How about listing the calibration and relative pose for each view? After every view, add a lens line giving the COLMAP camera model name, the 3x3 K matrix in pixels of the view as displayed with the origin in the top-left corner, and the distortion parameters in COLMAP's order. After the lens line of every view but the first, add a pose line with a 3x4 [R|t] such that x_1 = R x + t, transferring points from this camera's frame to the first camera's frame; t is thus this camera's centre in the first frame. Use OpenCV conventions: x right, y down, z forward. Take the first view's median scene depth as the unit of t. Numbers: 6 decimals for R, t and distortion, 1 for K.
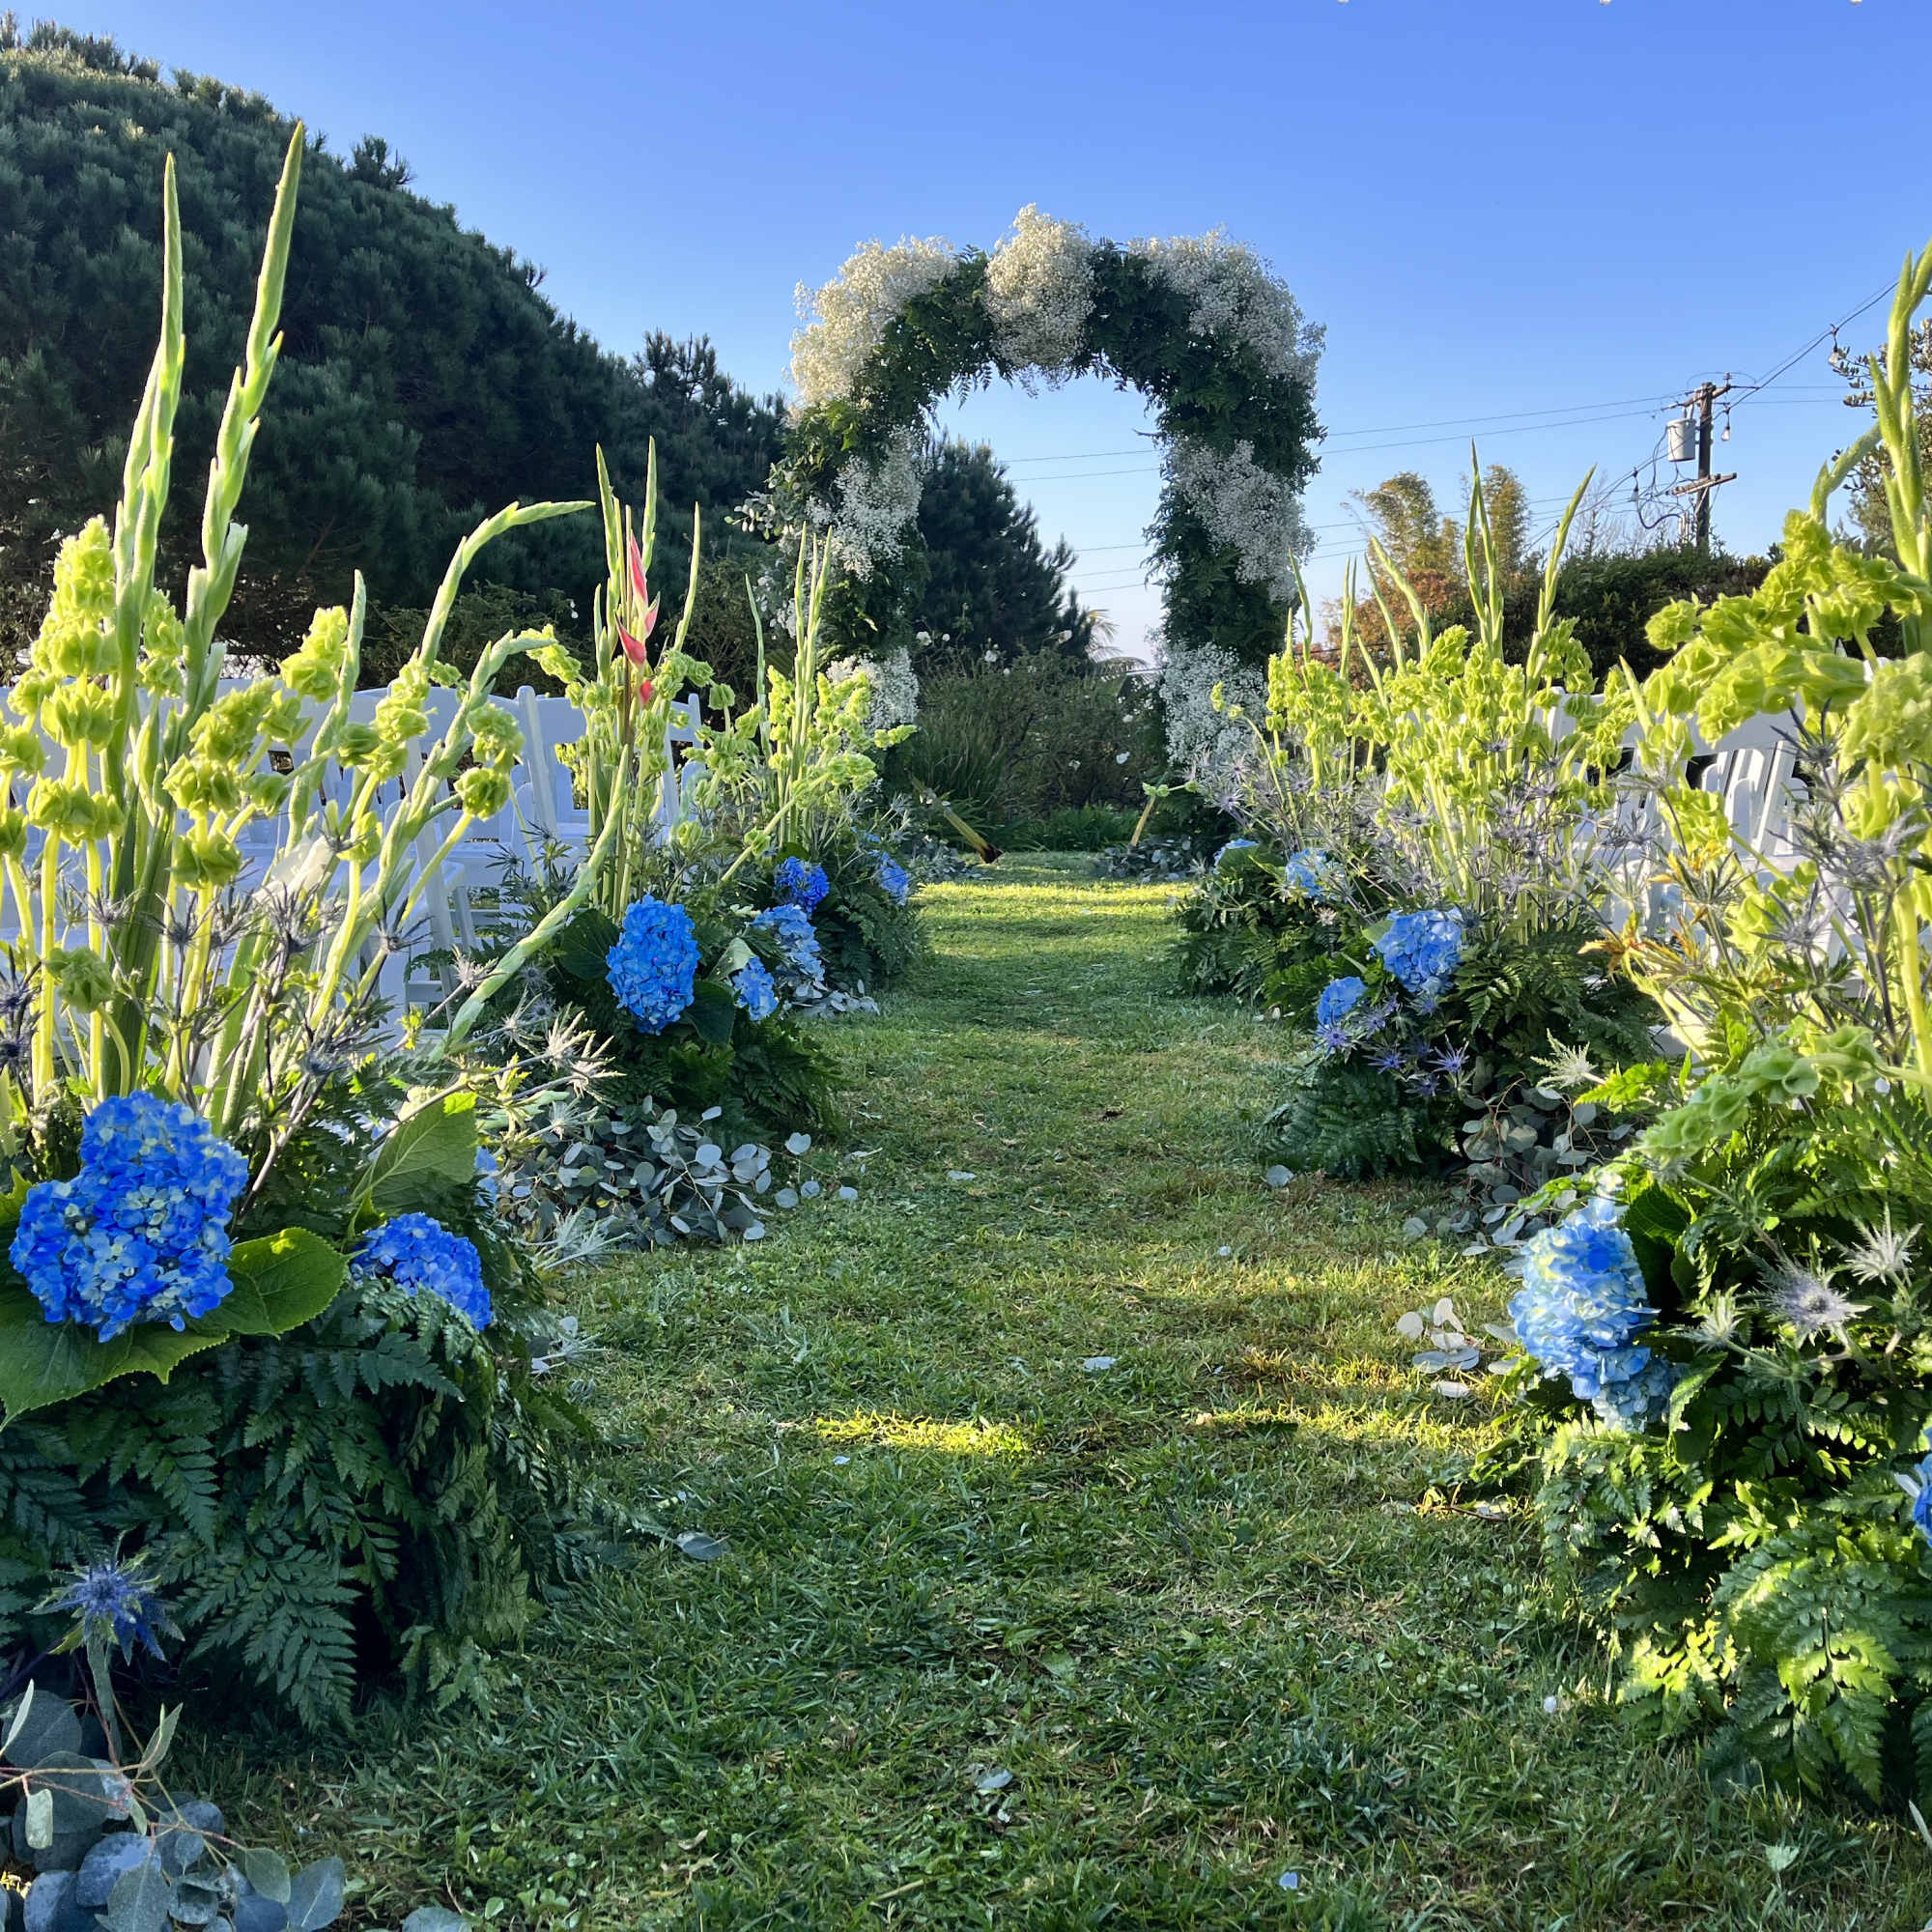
lens RADIAL K [[1973.0, 0, 957.6], [0, 1973.0, 982.8], [0, 0, 1]] dist [0.037599, 0.000000]
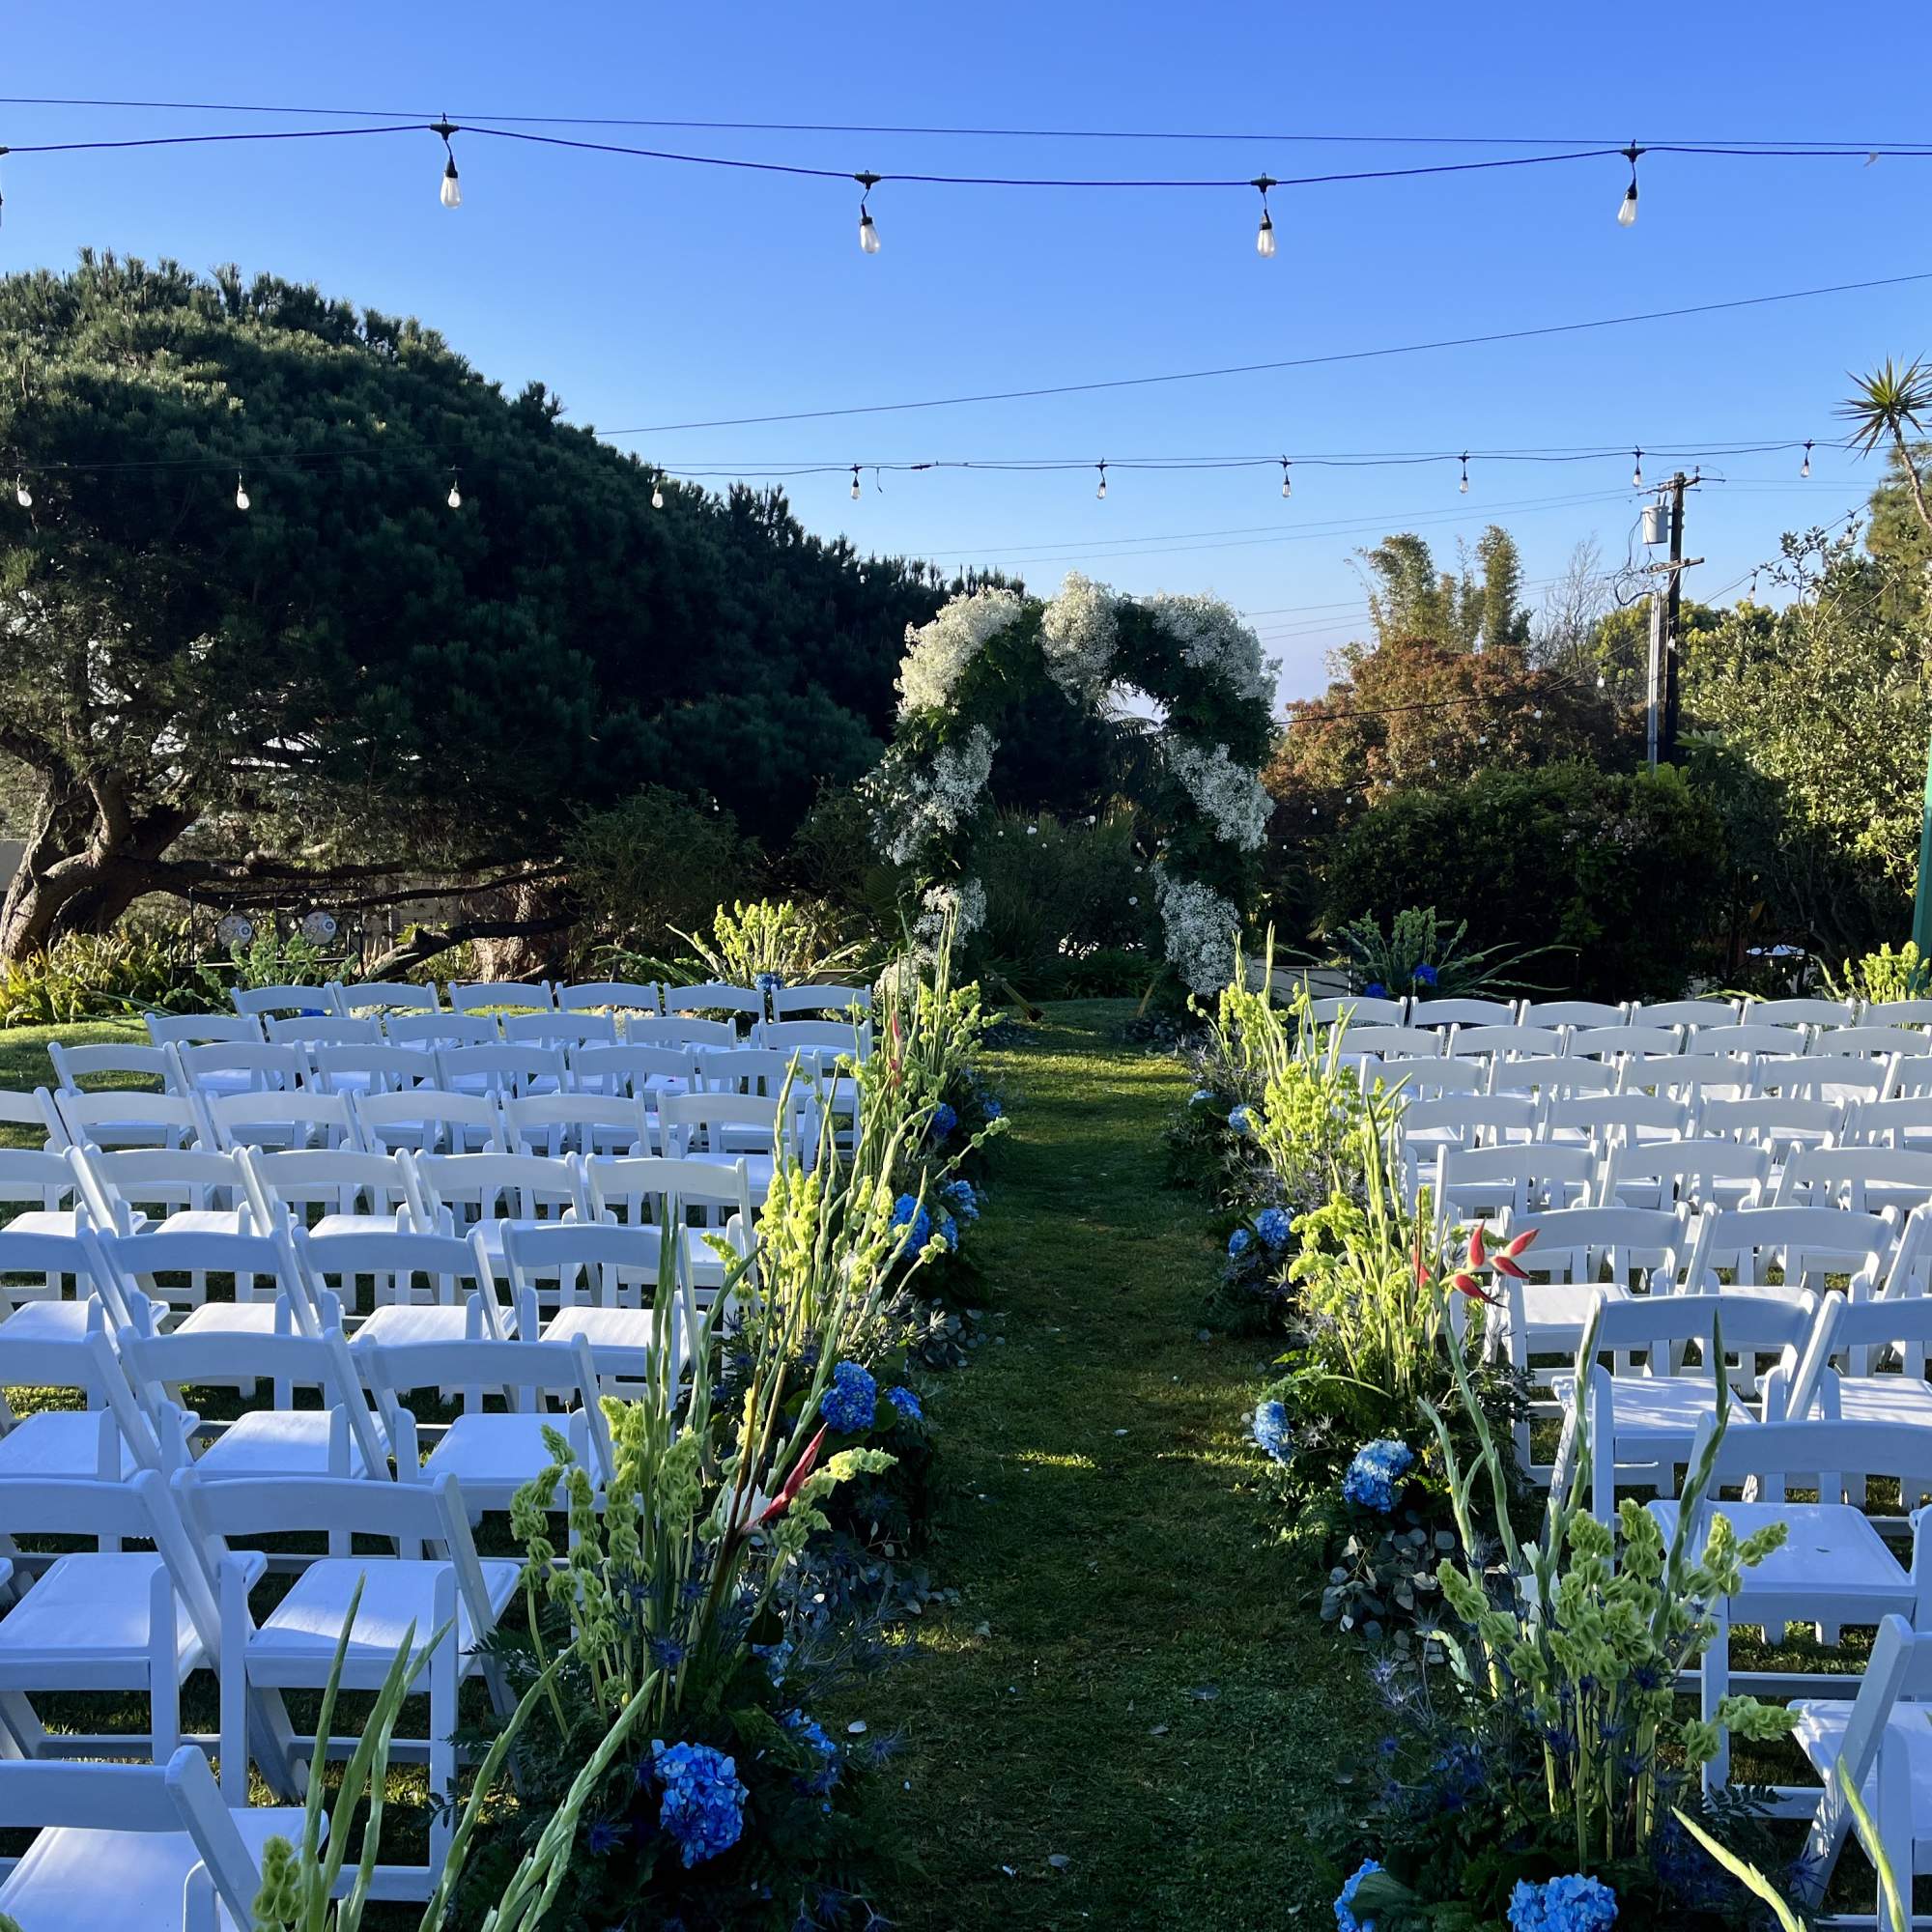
lens RADIAL K [[1973.0, 0, 966.9], [0, 1973.0, 974.2], [0, 0, 1]] dist [0.037599, 0.000000]
pose [[0.999896, 0.014416, 0.000005, -0.035562], [-0.014416, 0.999892, -0.002911, -0.101870], [-0.000047, 0.002911, 0.999996, -0.407333]]
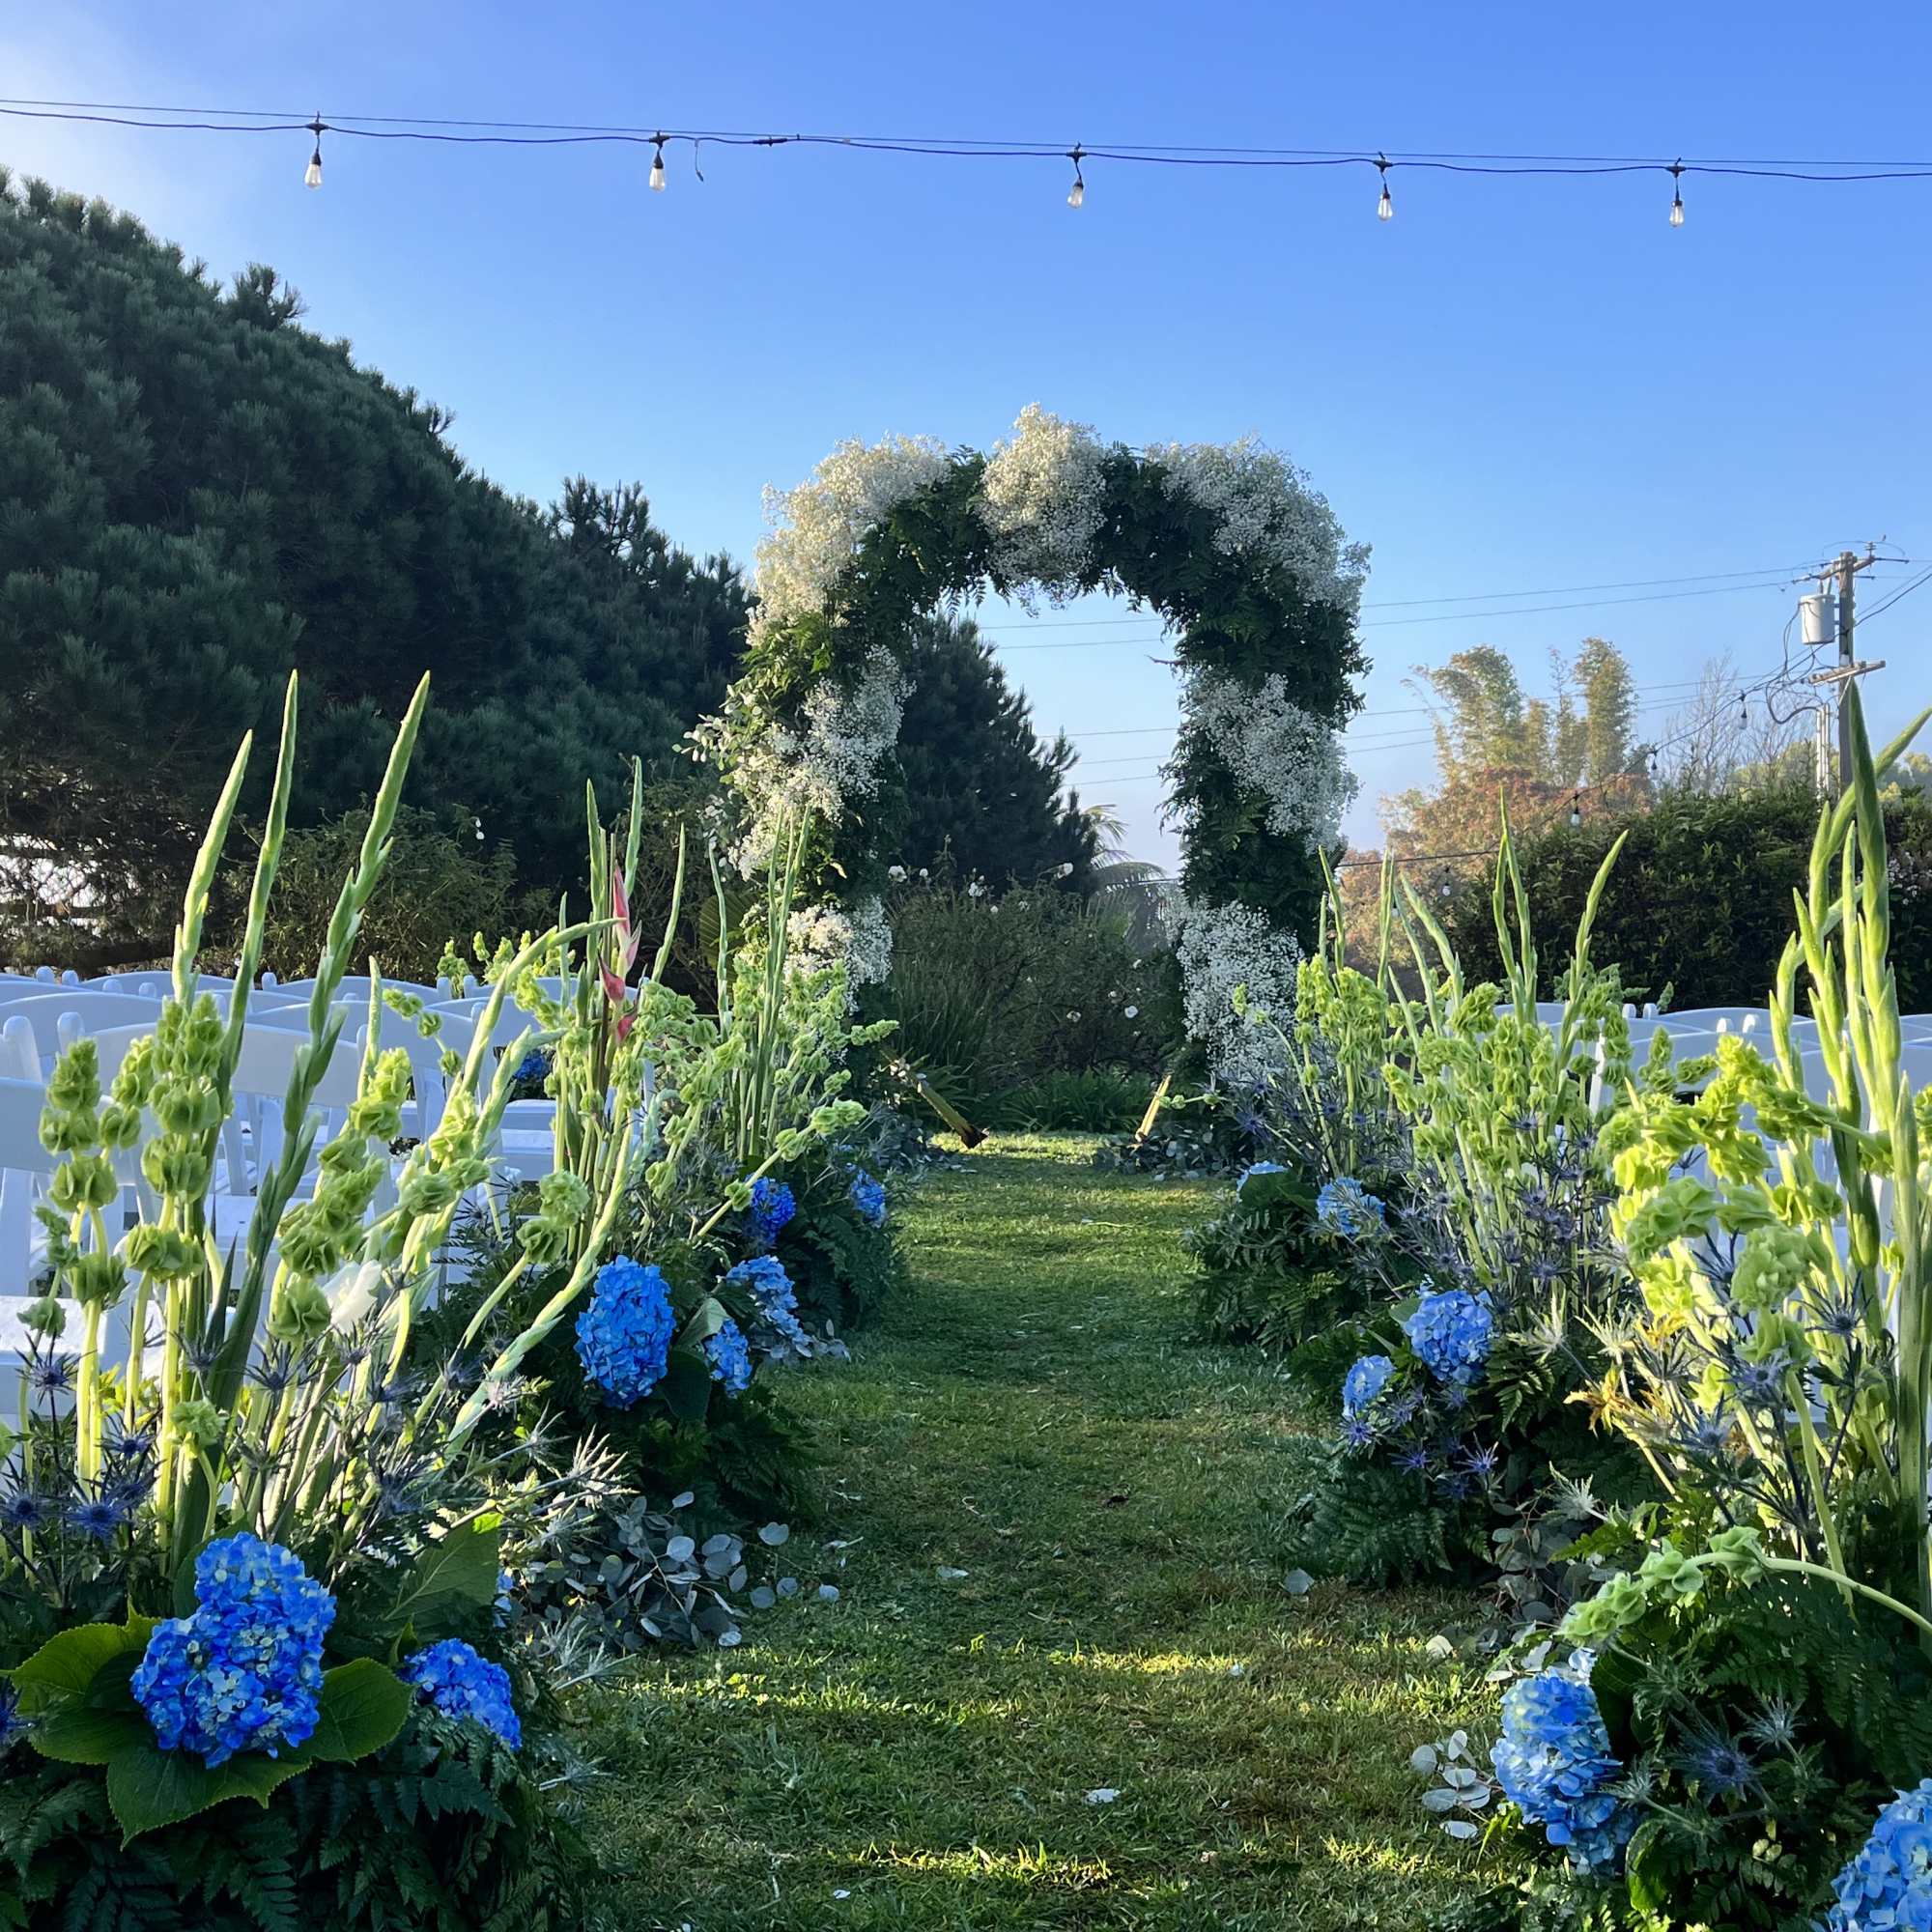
lens RADIAL K [[2519.1, 0, 958.8], [0, 2519.1, 930.0], [0, 0, 1]] dist [0.059084, 0.000000]
pose [[0.999638, 0.023037, 0.013924, -0.006897], [-0.021045, 0.991381, -0.129312, -0.017354], [-0.016783, 0.128972, 0.991506, -0.075814]]
